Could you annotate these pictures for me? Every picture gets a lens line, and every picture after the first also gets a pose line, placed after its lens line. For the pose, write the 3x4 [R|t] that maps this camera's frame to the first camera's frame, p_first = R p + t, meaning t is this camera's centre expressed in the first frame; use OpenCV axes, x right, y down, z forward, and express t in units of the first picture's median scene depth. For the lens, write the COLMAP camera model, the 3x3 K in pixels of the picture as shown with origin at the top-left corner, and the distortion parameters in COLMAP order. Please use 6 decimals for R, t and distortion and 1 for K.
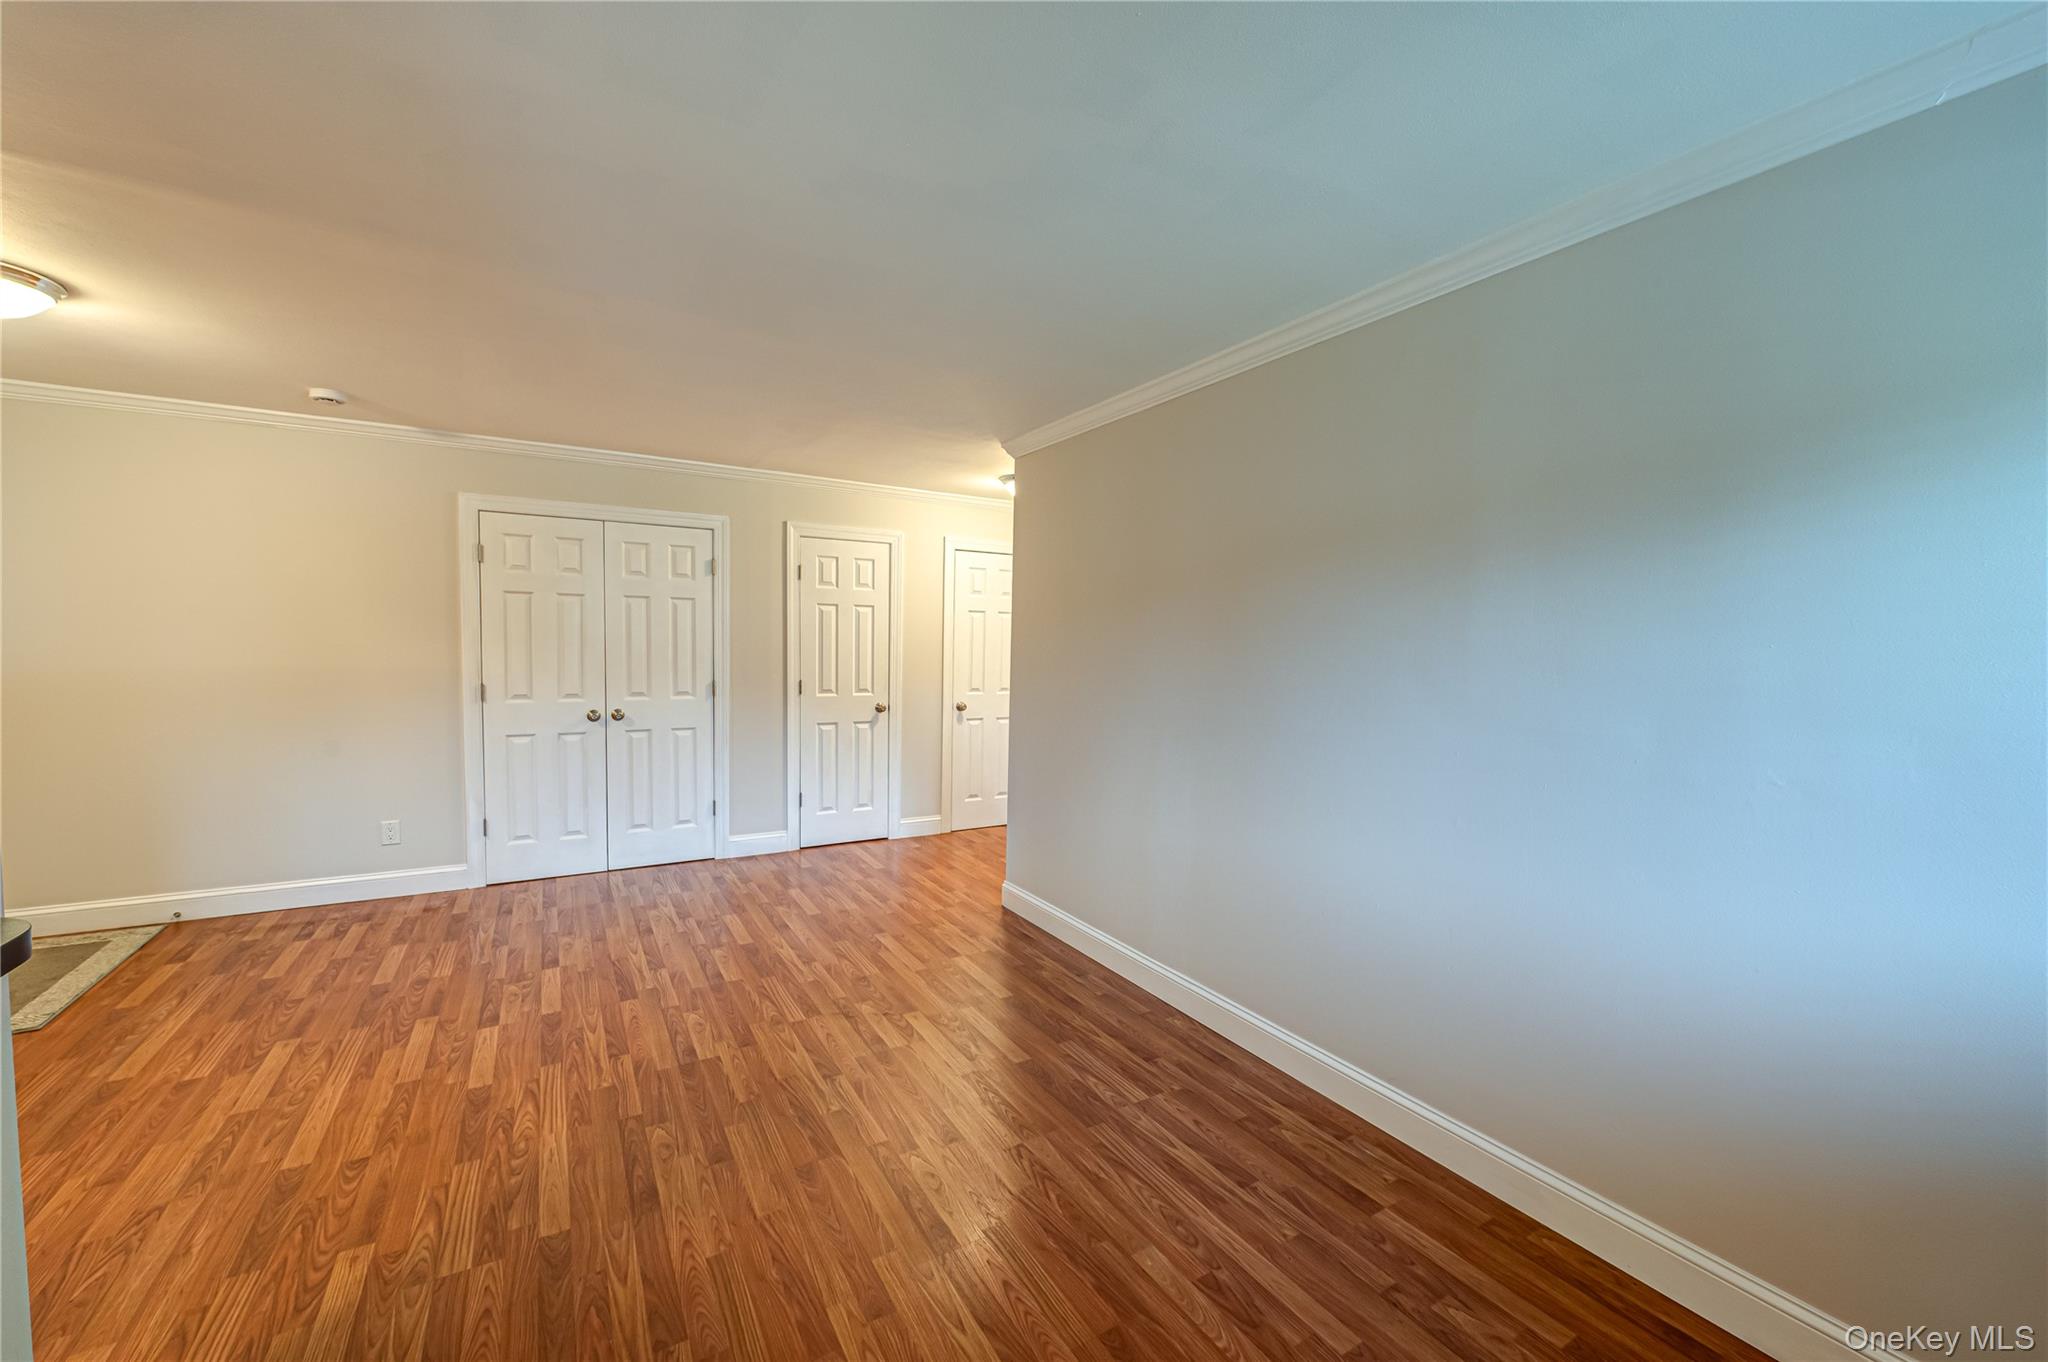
lens RADIAL K [[802.8, 0, 1030.3], [0, 802.8, 686.6], [0, 0, 1]] dist [-0.005512, -0.001003]
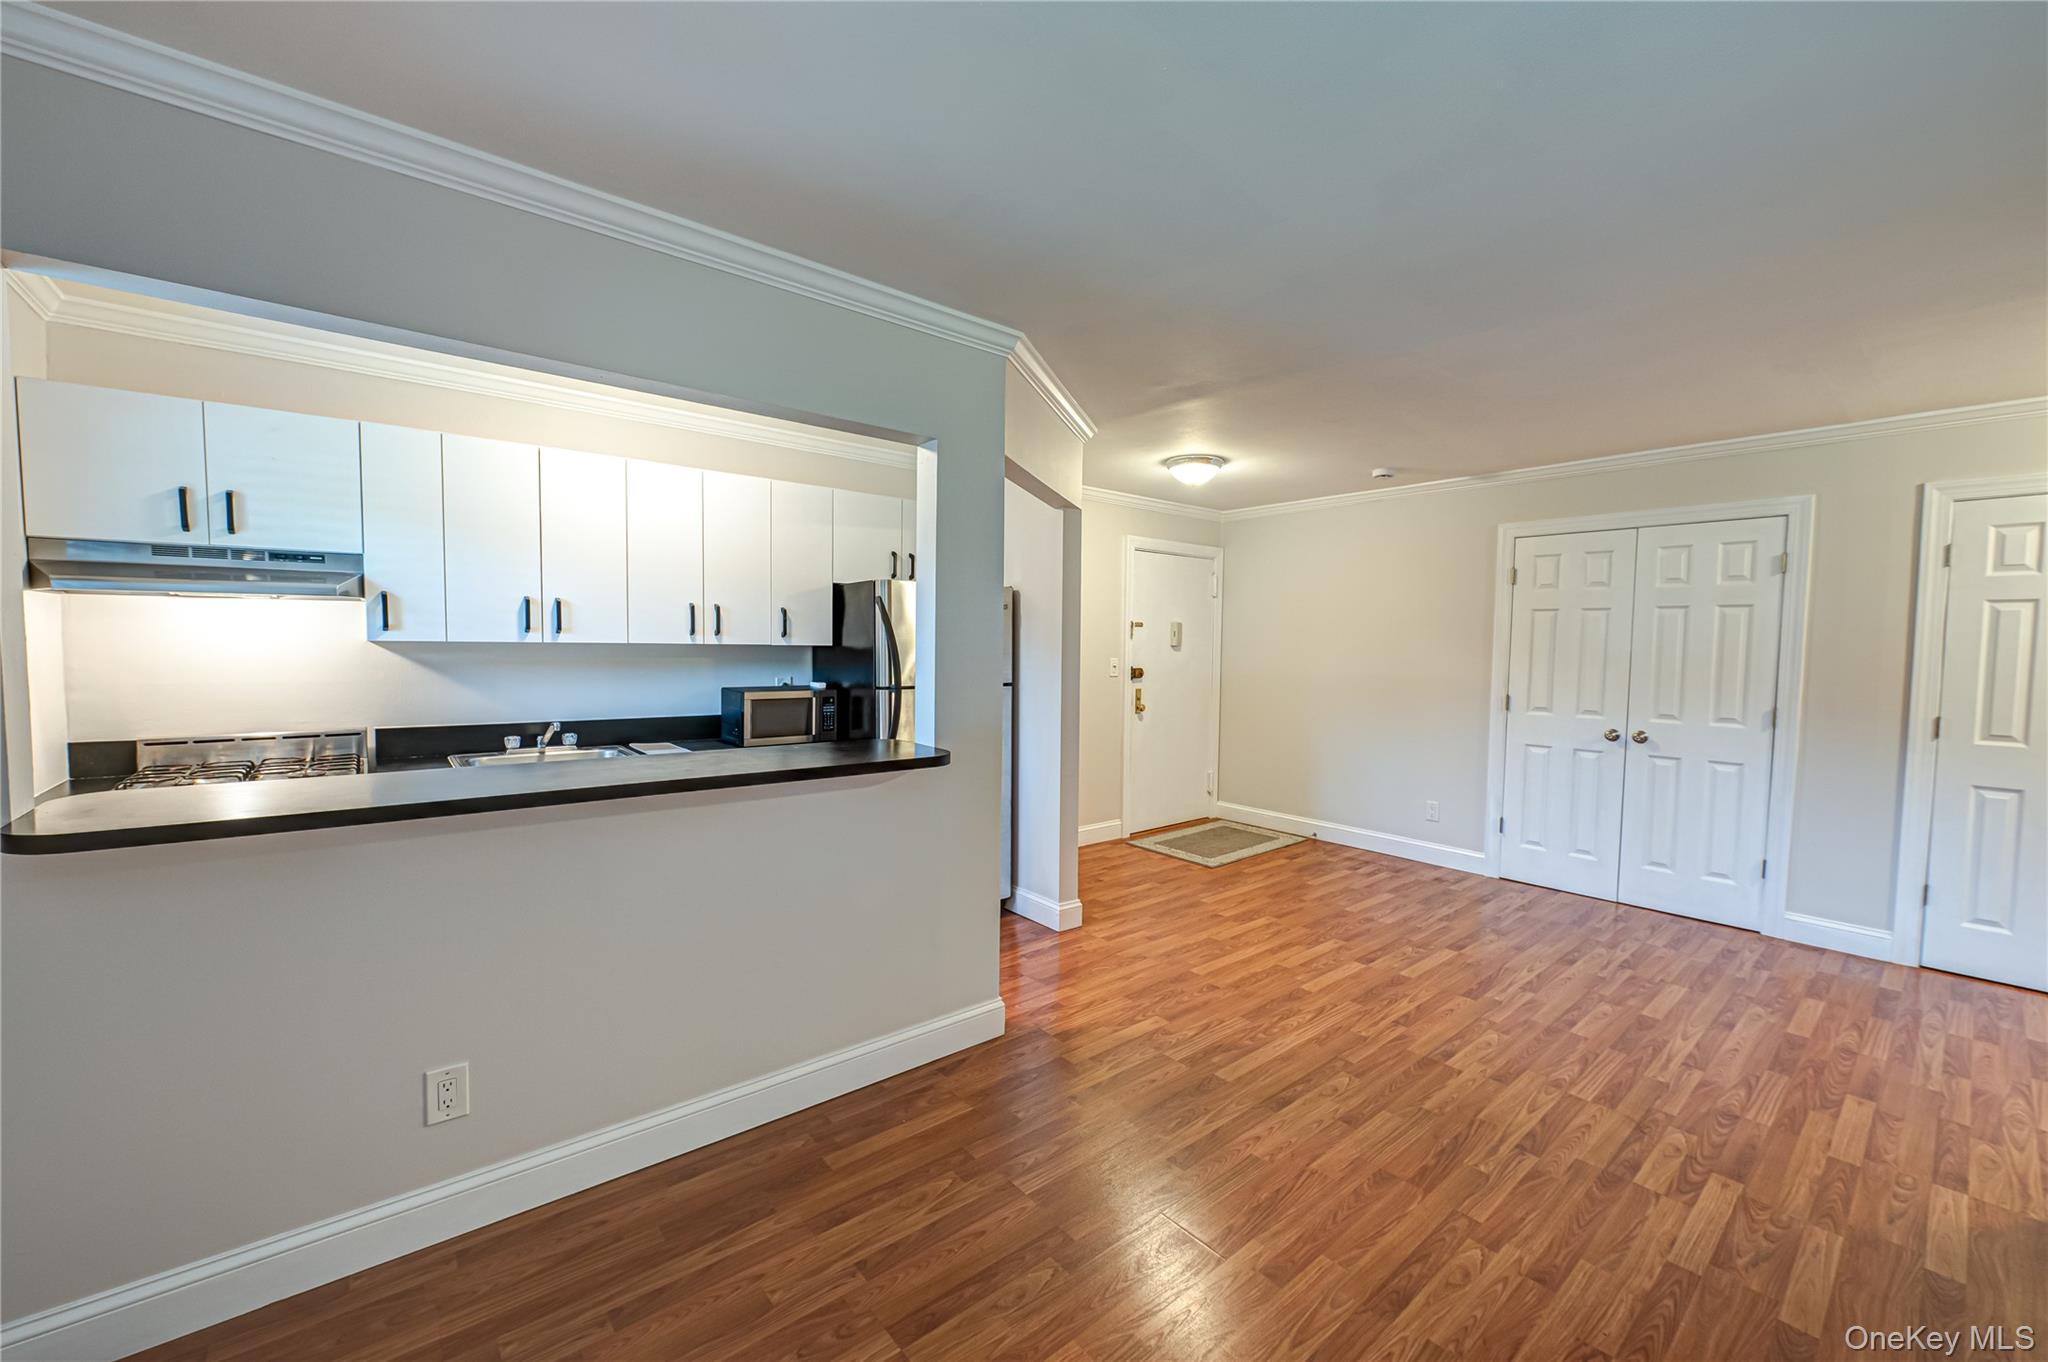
lens RADIAL K [[802.8, 0, 1030.3], [0, 802.8, 686.6], [0, 0, 1]] dist [-0.005512, -0.001003]
pose [[0.153747, 0.039845, -0.987307, 0.338803], [-0.064044, 0.997488, 0.030283, -0.006462], [0.986033, 0.058575, 0.155913, 0.201647]]
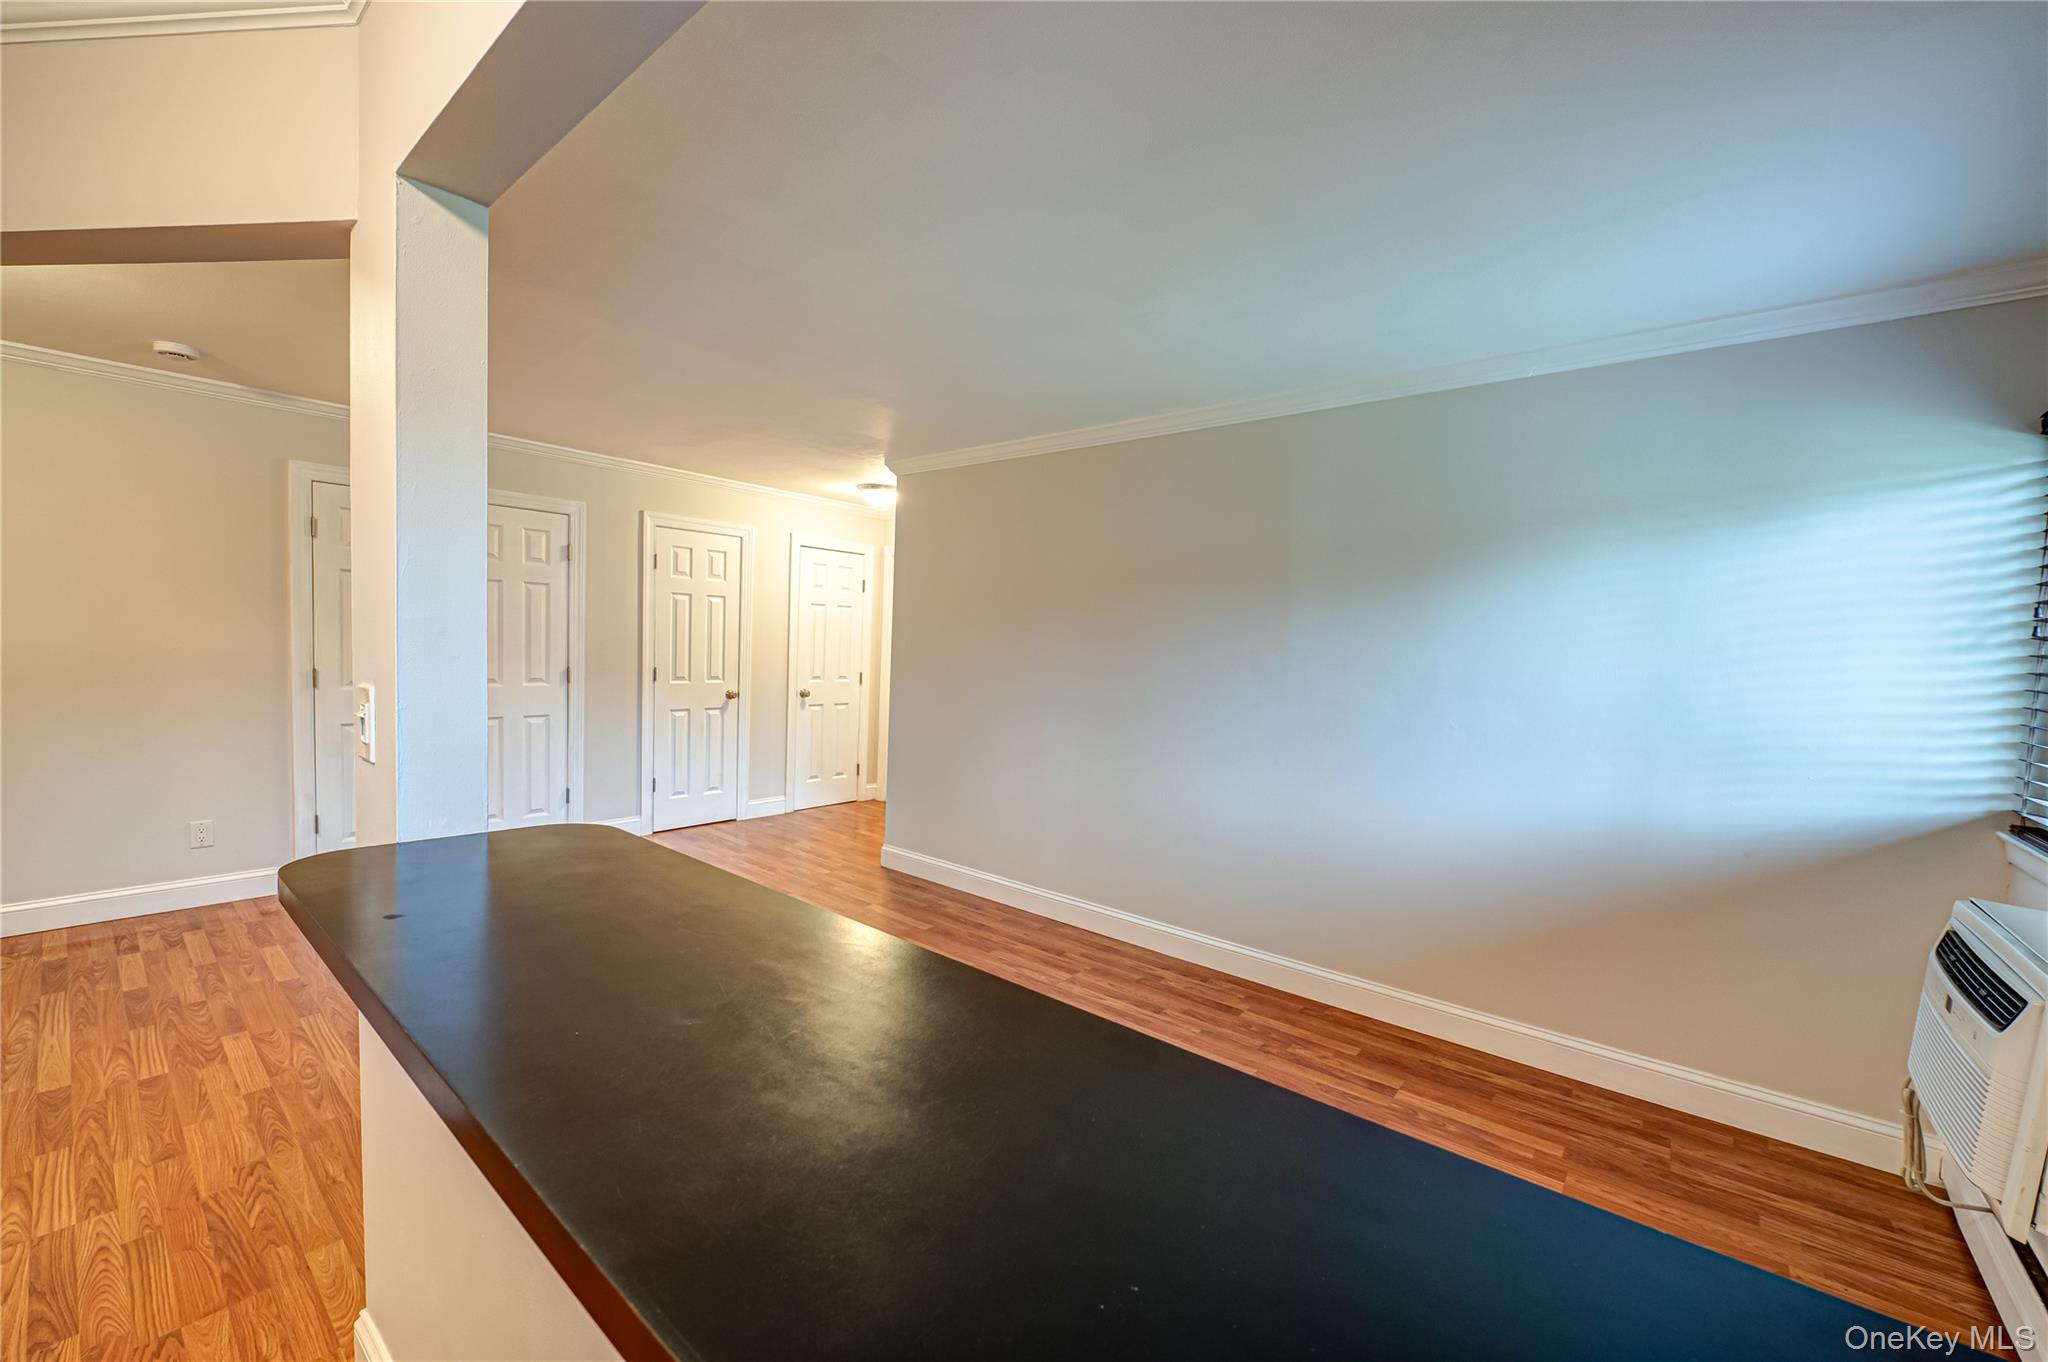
lens RADIAL K [[806.5, 0, 1033.3], [0, 806.5, 687.1], [0, 0, 1]] dist [-0.008030, -0.000449]
pose [[0.941947, -0.000424, 0.335763, -0.239976], [-0.003668, 0.999927, 0.011553, 0.004438], [-0.335743, -0.012114, 0.941876, -0.166759]]
